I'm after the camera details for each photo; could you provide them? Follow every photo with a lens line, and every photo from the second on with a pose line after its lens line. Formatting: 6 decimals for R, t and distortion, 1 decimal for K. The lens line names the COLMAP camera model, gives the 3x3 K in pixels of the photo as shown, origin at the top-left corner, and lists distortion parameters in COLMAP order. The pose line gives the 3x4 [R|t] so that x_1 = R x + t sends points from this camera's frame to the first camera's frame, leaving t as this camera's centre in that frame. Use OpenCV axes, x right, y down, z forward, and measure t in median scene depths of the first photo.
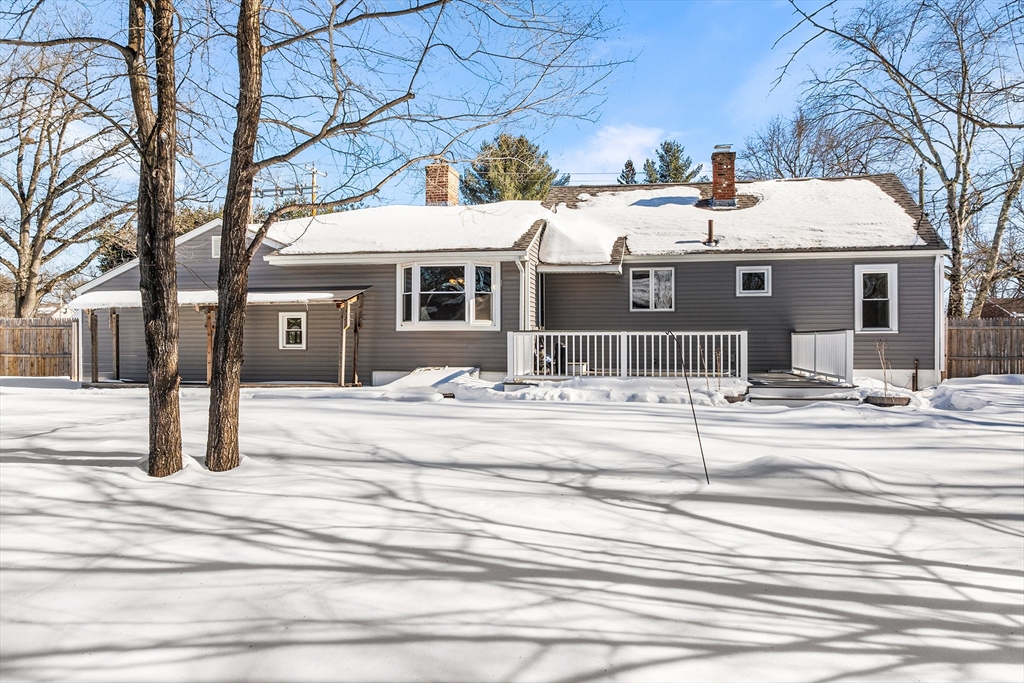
lens RADIAL K [[737.3, 0, 516.8], [0, 737.3, 340.1], [0, 0, 1]] dist [-0.026454, 0.002856]
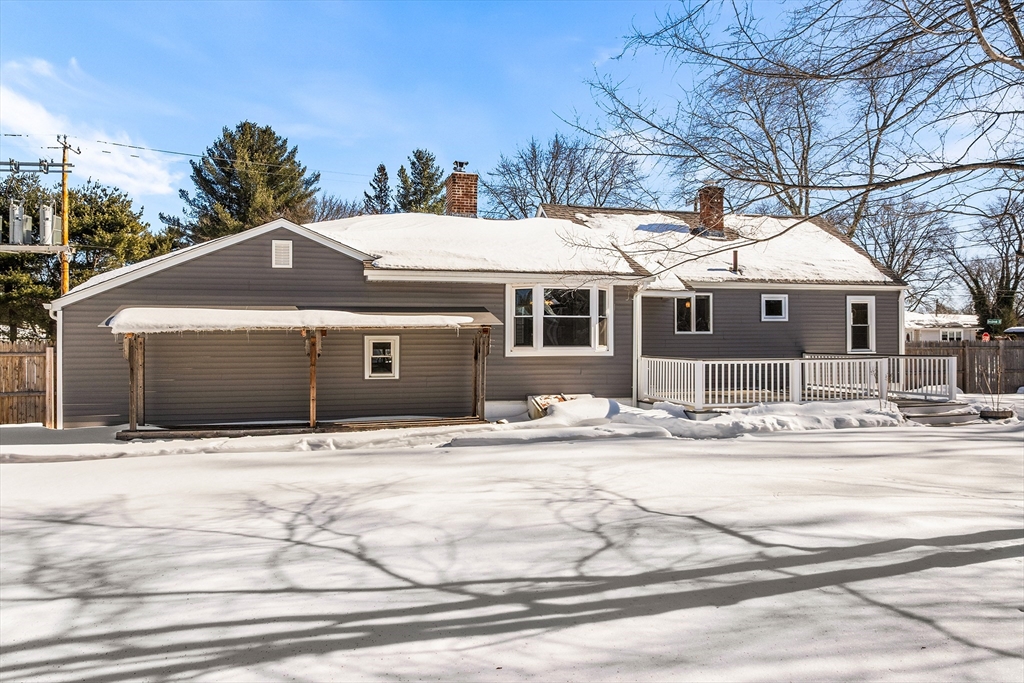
lens RADIAL K [[737.3, 0, 516.8], [0, 737.3, 340.1], [0, 0, 1]] dist [-0.026454, 0.002856]
pose [[0.901475, -0.002195, 0.432826, -0.535453], [0.003393, 0.999992, -0.001994, -0.030669], [-0.432819, 0.003266, 0.901475, 0.163445]]
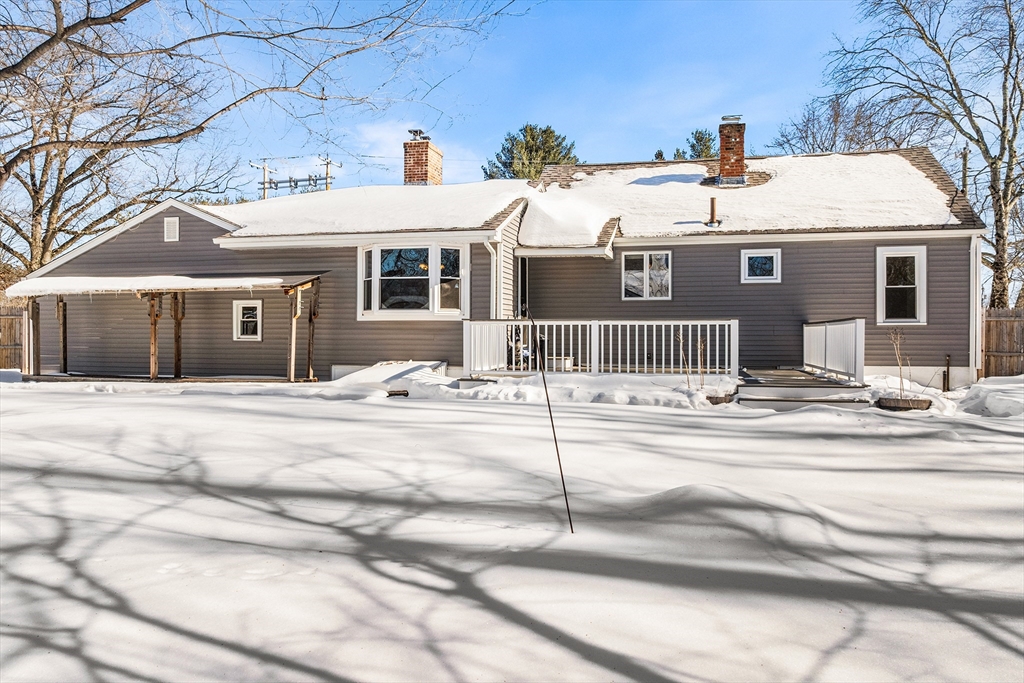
lens RADIAL K [[737.3, 0, 516.8], [0, 737.3, 340.1], [0, 0, 1]] dist [-0.026454, 0.002856]
pose [[0.998727, 0.003896, -0.050289, 0.076034], [-0.003639, 0.999980, 0.005213, 0.005687], [0.050308, -0.005024, 0.998721, 0.103803]]
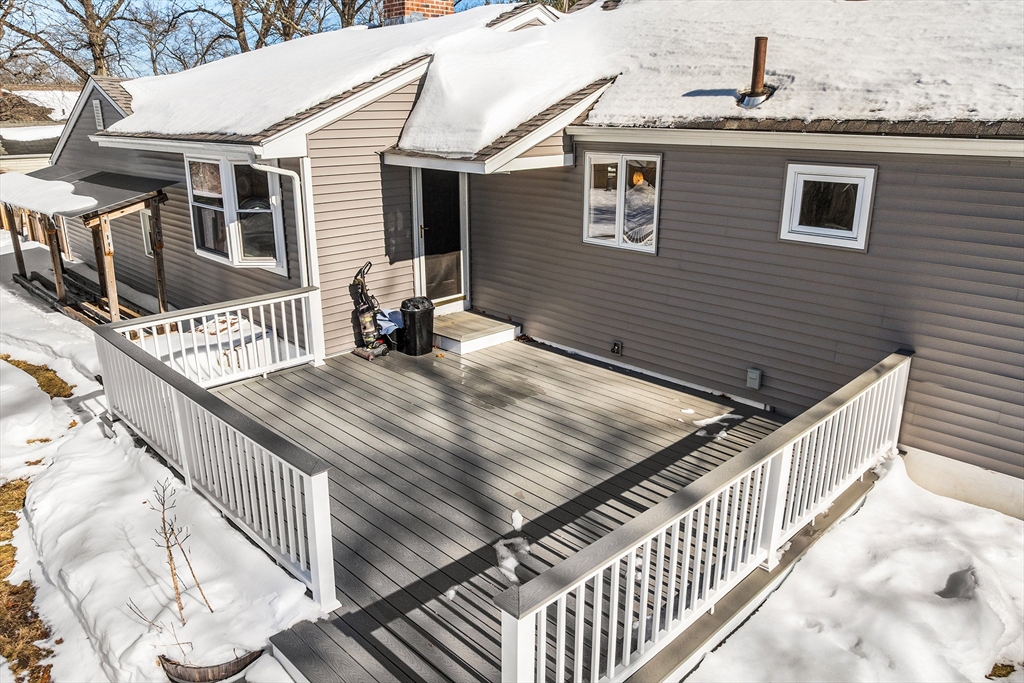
lens RADIAL K [[722.8, 0, 500.9], [0, 722.8, 342.2], [0, 0, 1]] dist [-0.023310, 0.002830]
pose [[0.812506, 0.177161, -0.555381, 0.419708], [-0.004127, 0.954427, 0.298415, -0.127657], [0.582938, -0.240172, 0.776209, 0.607256]]
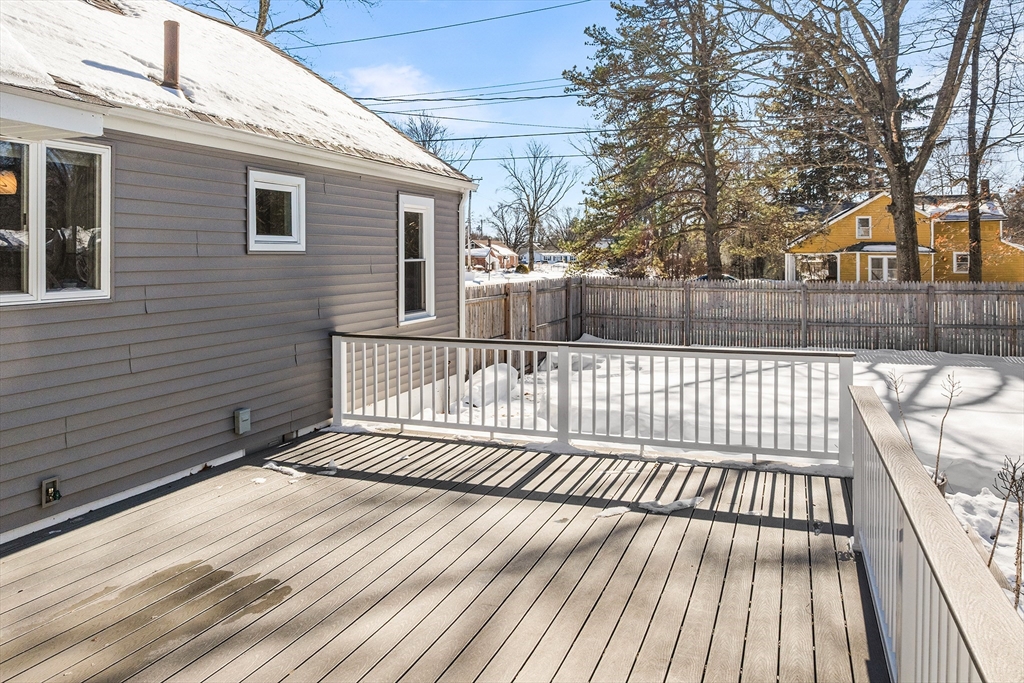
lens RADIAL K [[777.1, 0, 513.2], [0, 777.1, 260.5], [0, 0, 1]] dist [0.000478, 0.001049]
pose [[0.162565, -0.005510, 0.986683, -0.065443], [-0.002494, 0.999979, 0.005995, -0.059367], [-0.986695, -0.003436, 0.162548, 0.836027]]
